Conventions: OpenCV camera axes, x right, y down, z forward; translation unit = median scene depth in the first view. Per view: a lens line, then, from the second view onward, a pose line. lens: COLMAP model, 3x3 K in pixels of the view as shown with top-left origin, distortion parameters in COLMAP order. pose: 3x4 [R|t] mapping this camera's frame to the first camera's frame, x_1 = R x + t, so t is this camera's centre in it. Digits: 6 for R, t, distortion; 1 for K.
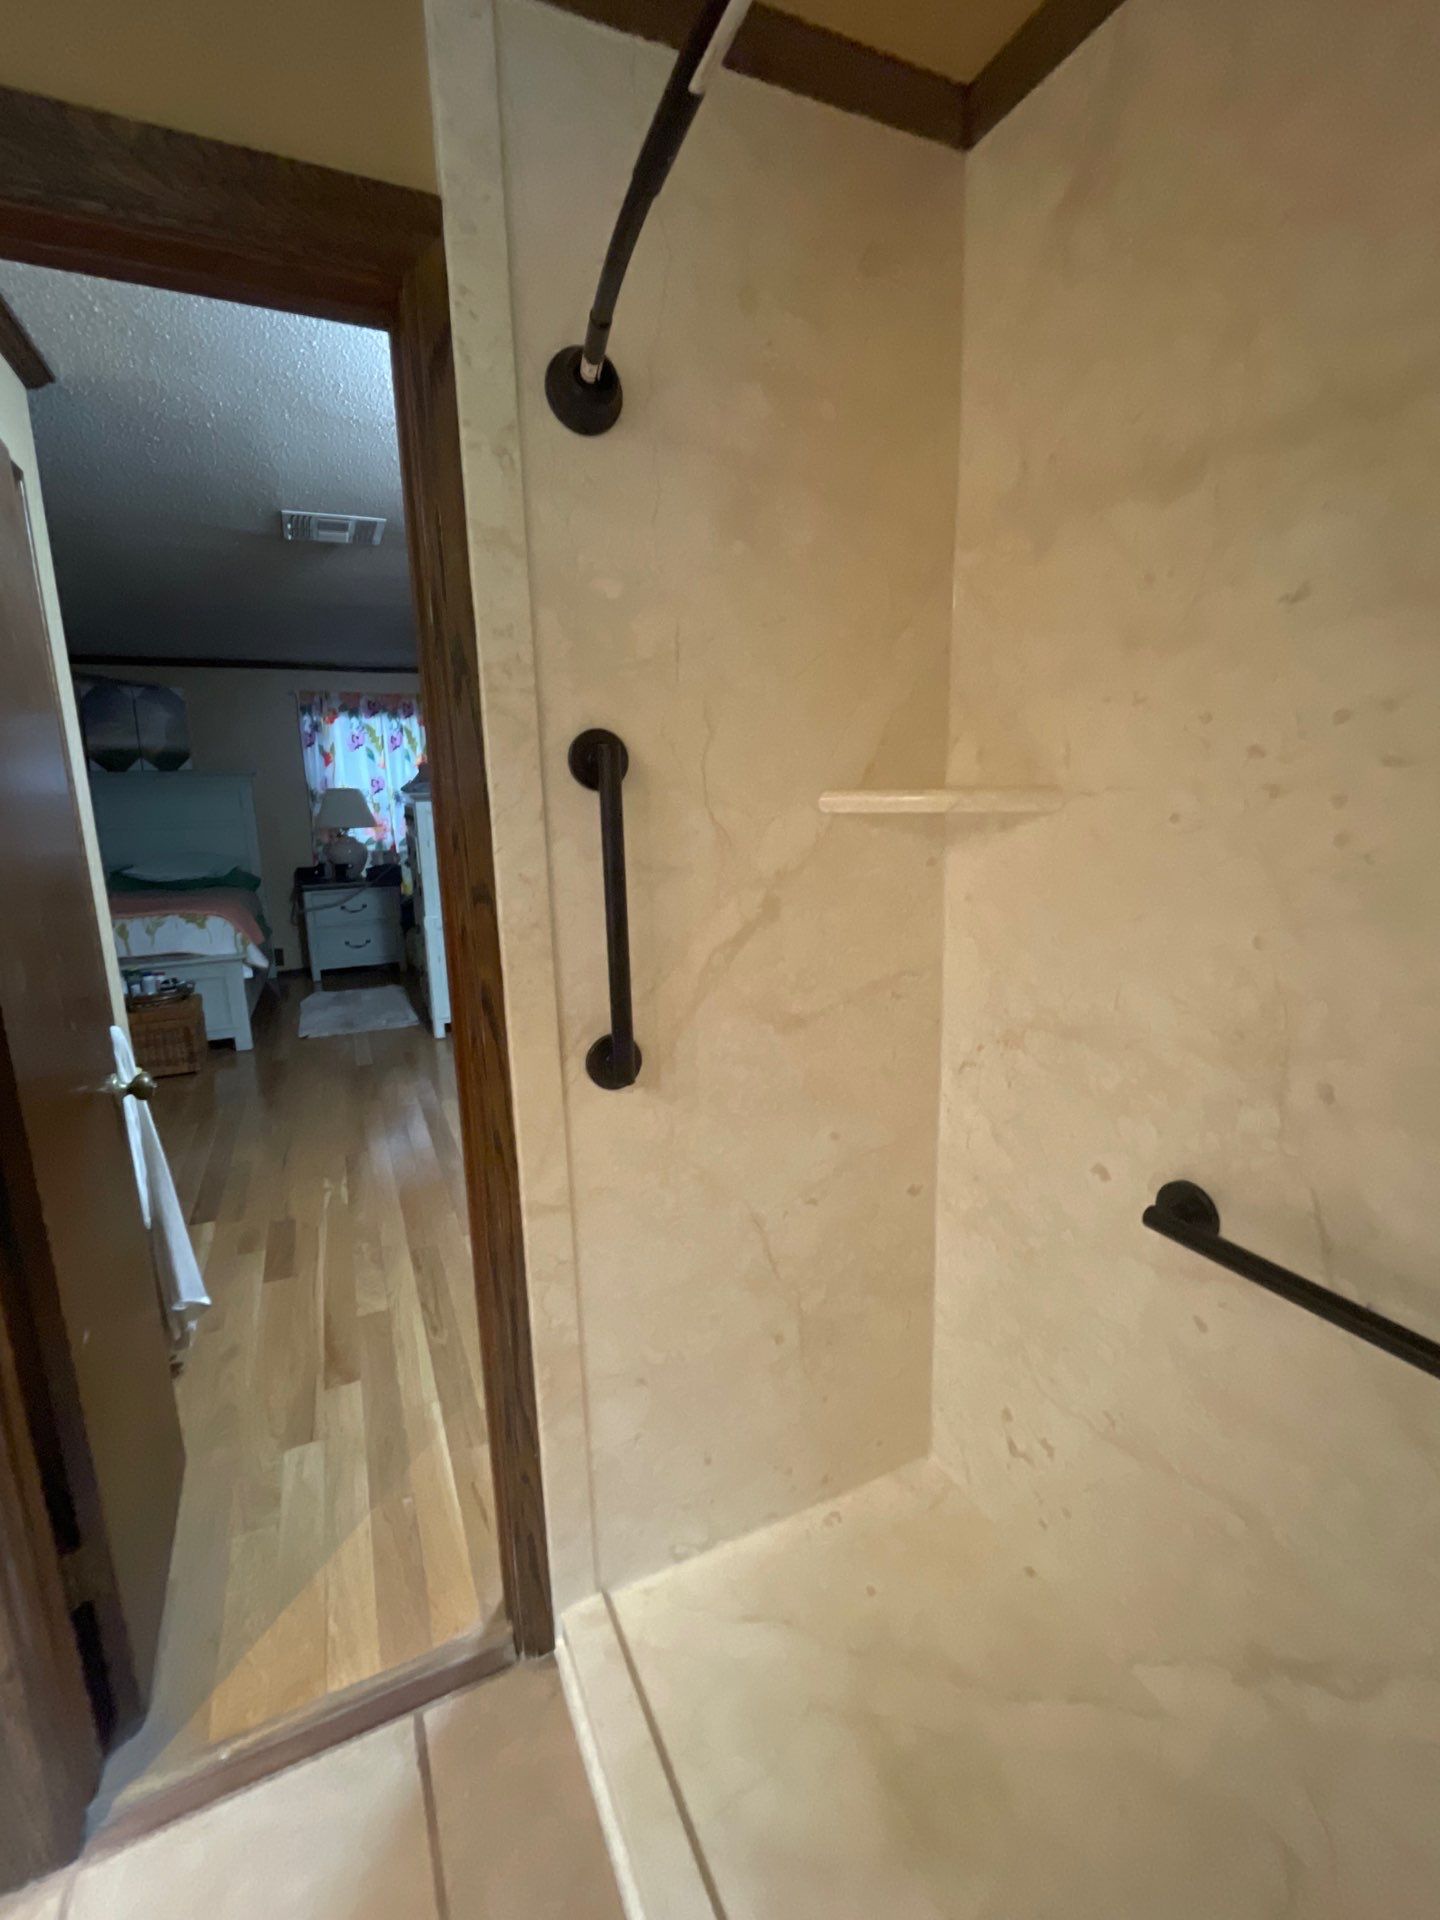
lens RADIAL K [[835.7, 0, 722.9], [0, 835.7, 966.9], [0, 0, 1]] dist [-0.000269, 0.000287]
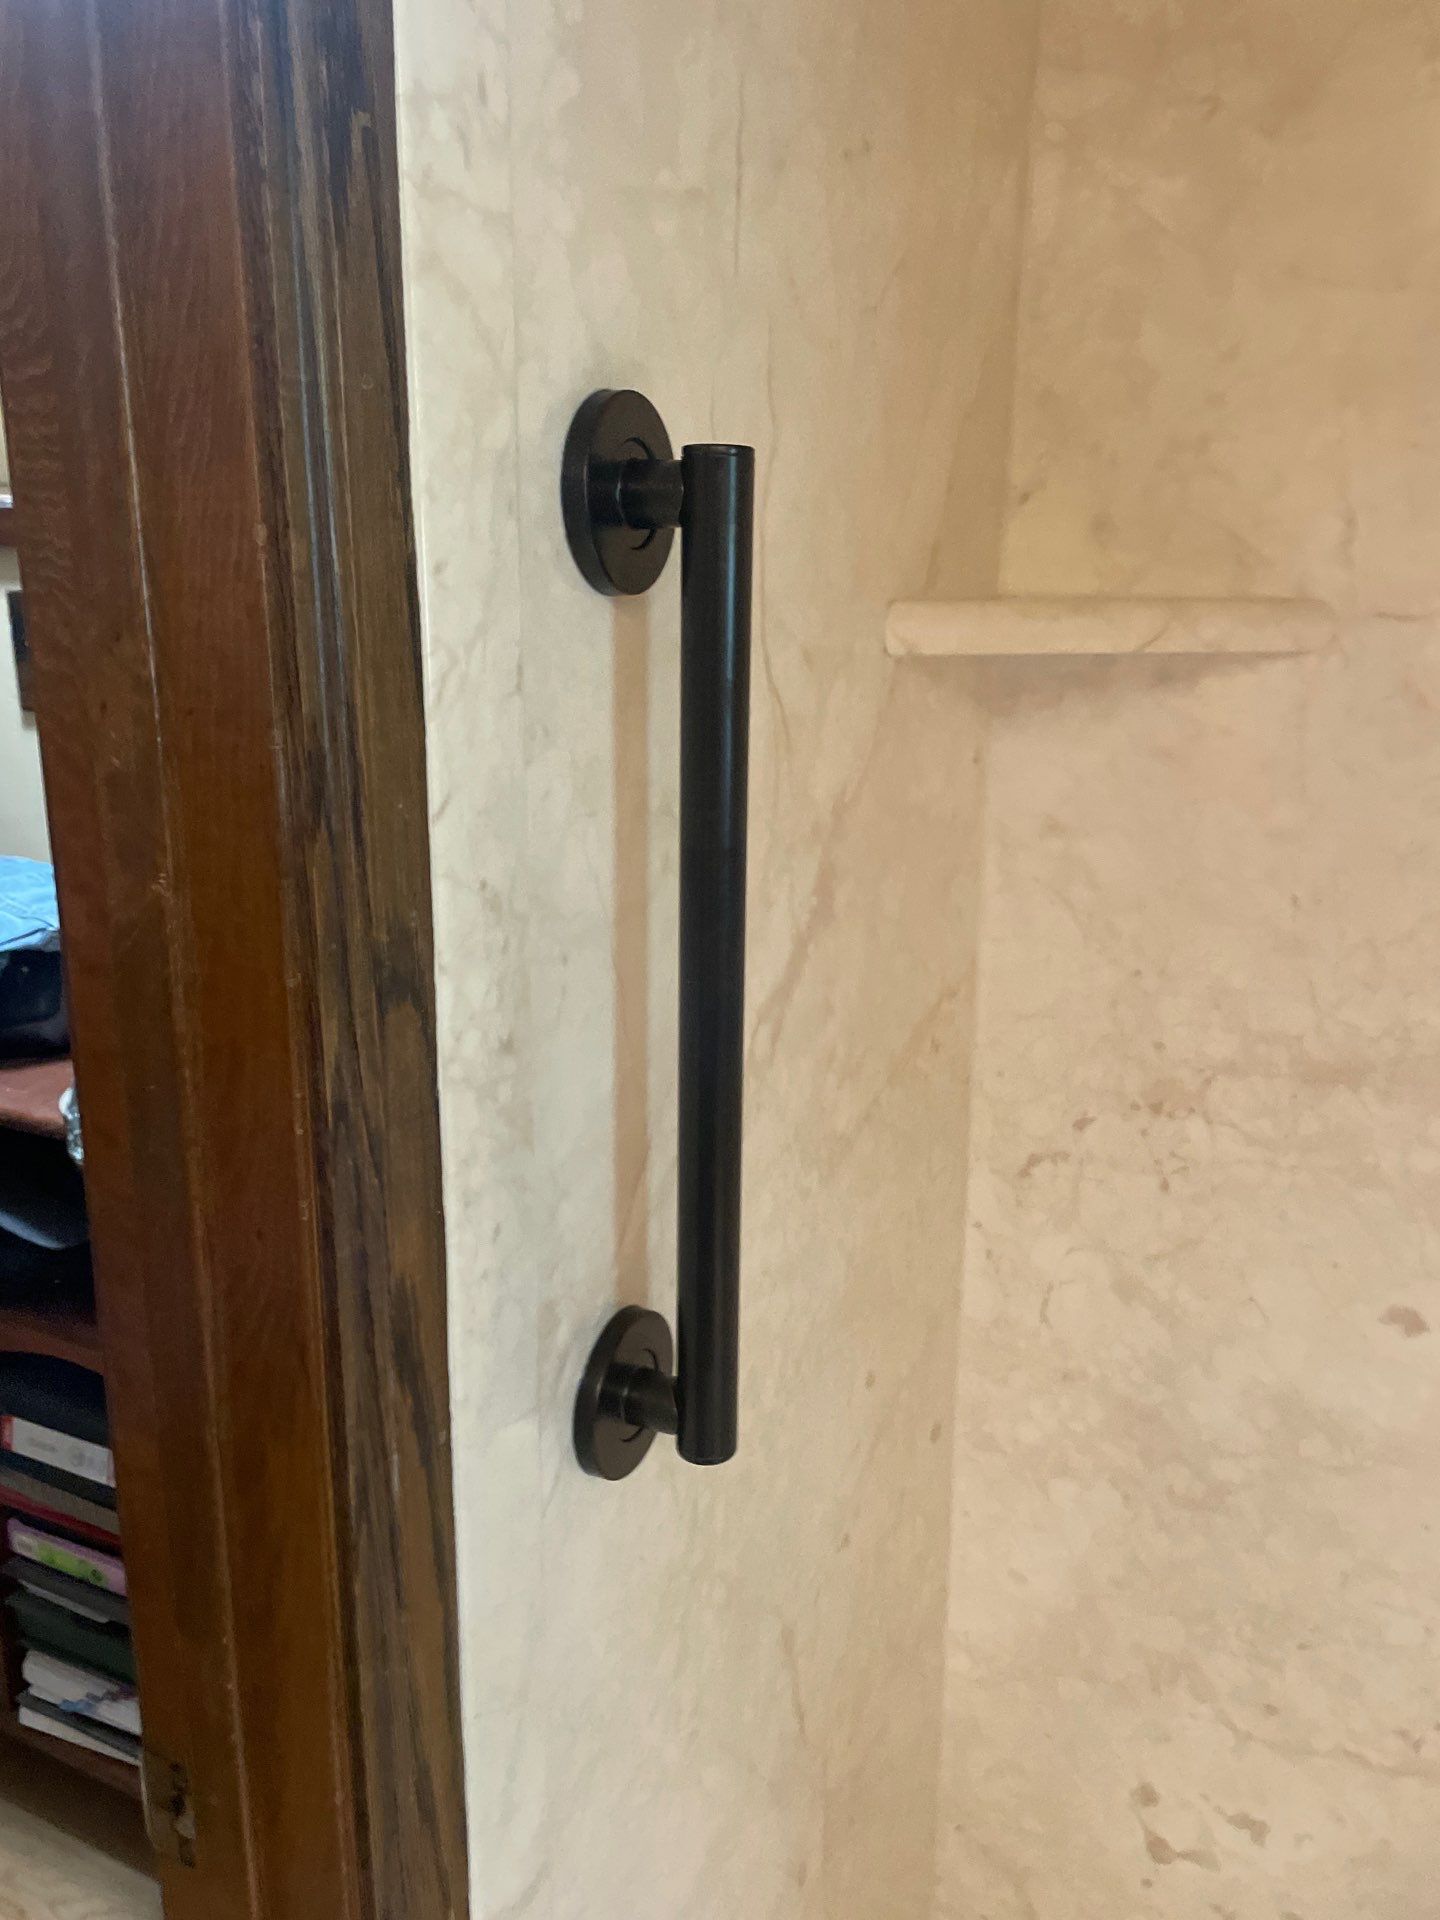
lens RADIAL K [[1467.5, 0, 723.6], [0, 1467.5, 959.1], [0, 0, 1]] dist [0.051478, -0.059965]
pose [[0.786054, -0.128533, 0.604647, -0.404881], [0.104703, 0.991695, 0.074693, -0.094860], [-0.609225, 0.004596, 0.792984, 0.455430]]
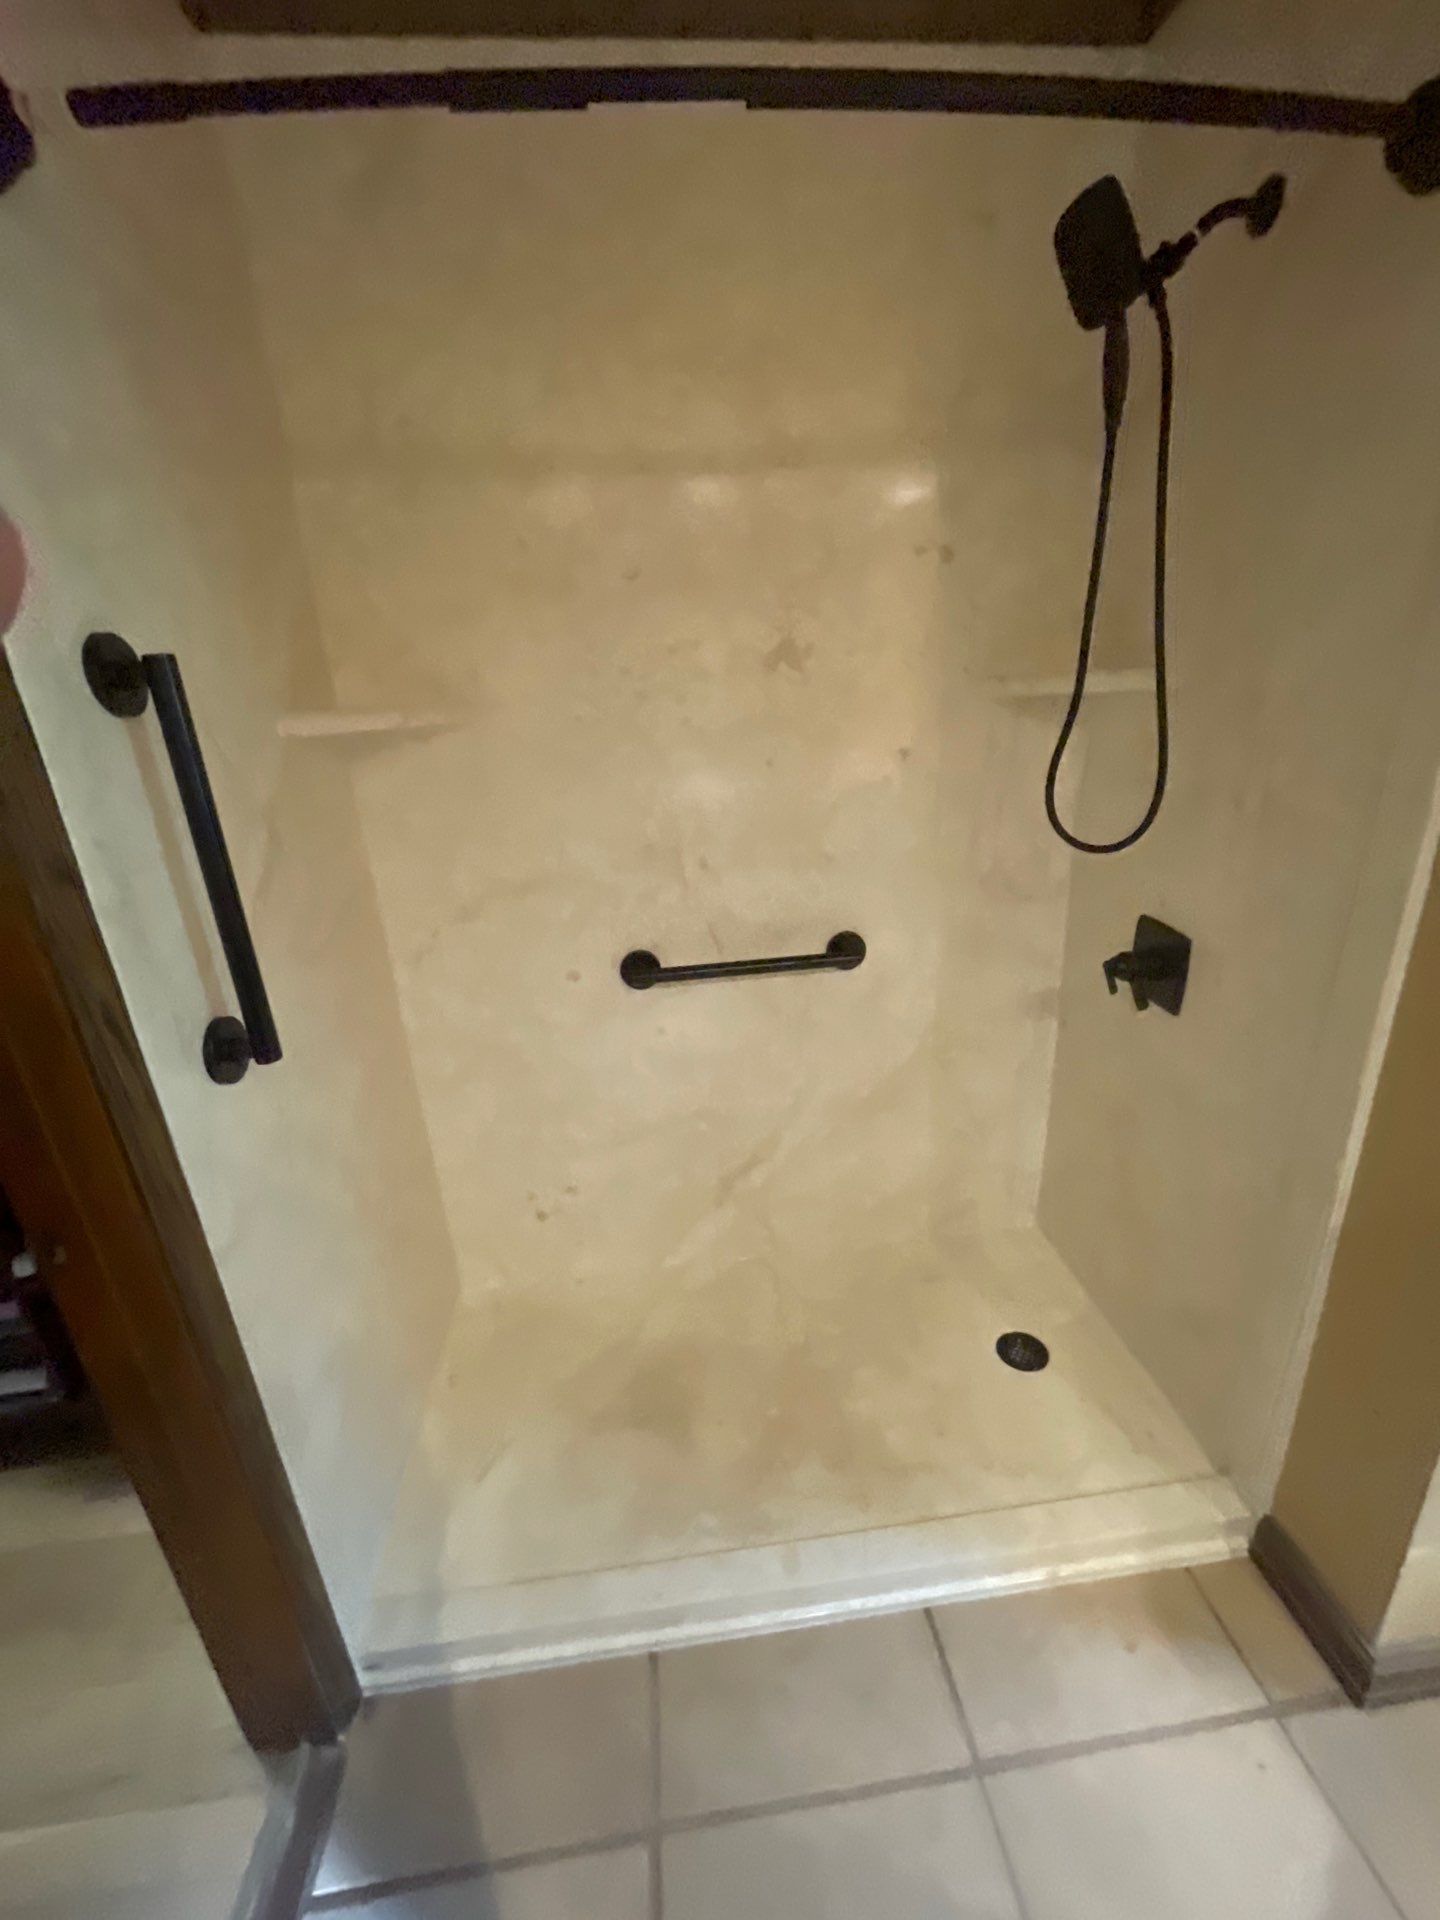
lens RADIAL K [[774.6, 0, 721.6], [0, 774.6, 960.3], [0, 0, 1]] dist [0.000081, 0.000186]
pose [[0.342969, -0.313435, 0.885512, -0.567322], [0.246517, 0.939680, 0.237129, -0.029711], [-0.906423, 0.136966, 0.399548, 0.211871]]
